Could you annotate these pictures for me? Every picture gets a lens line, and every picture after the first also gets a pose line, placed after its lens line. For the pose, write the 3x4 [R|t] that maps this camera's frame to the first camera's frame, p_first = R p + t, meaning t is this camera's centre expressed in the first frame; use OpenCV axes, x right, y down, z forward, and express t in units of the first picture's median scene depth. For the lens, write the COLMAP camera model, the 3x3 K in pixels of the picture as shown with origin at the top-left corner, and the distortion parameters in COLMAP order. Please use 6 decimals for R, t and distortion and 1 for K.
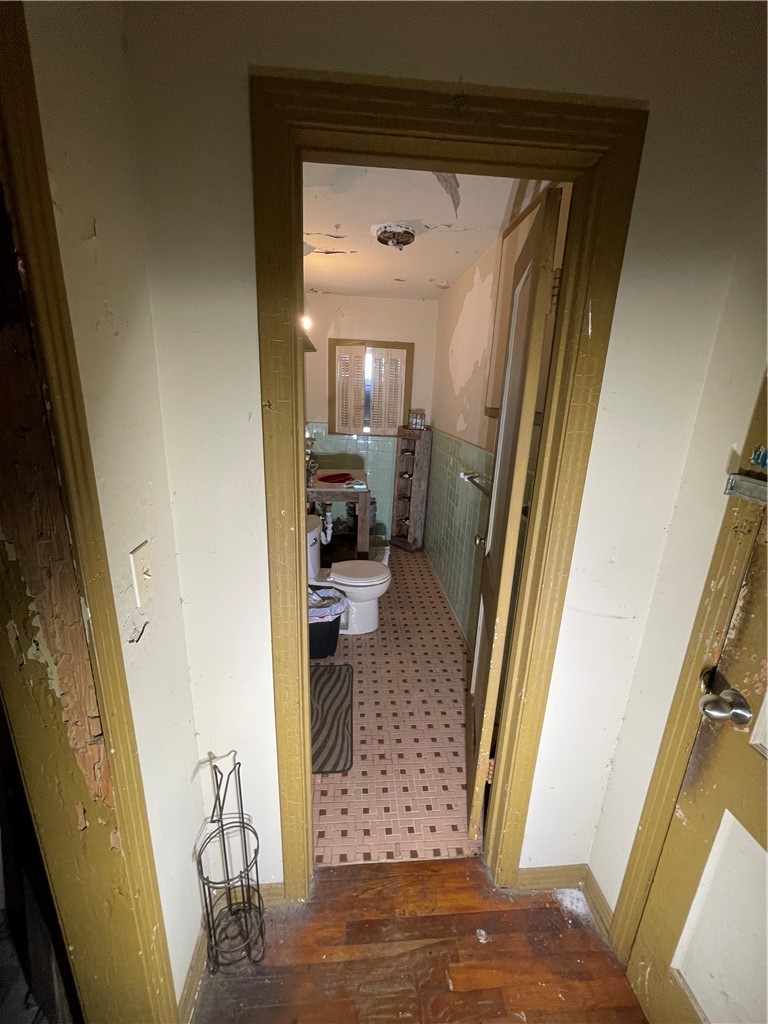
lens RADIAL K [[413.3, 0, 384.3], [0, 413.3, 512.0], [0, 0, 1]] dist [-0.002527, 0.000115]
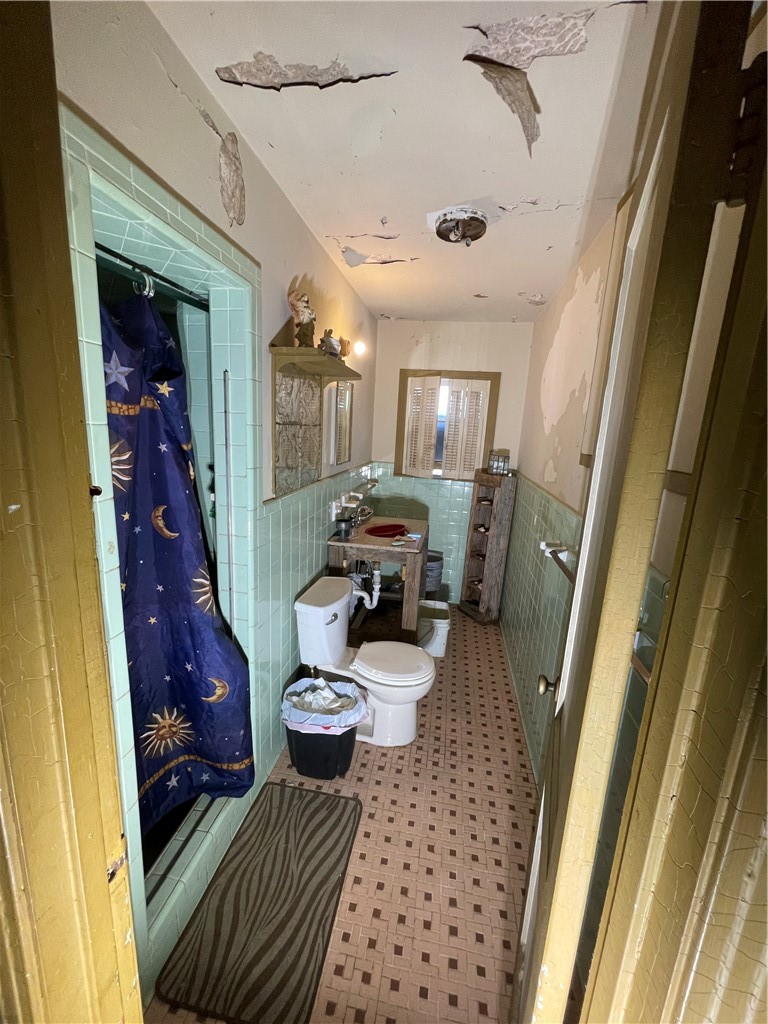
lens RADIAL K [[413.3, 0, 383.0], [0, 413.3, 512.0], [0, 0, 1]] dist [-0.002527, 0.000115]
pose [[0.969345, 0.060936, -0.238027, 0.068603], [-0.080662, 0.993989, -0.074023, -0.056192], [0.232086, 0.090953, 0.968434, 0.191410]]
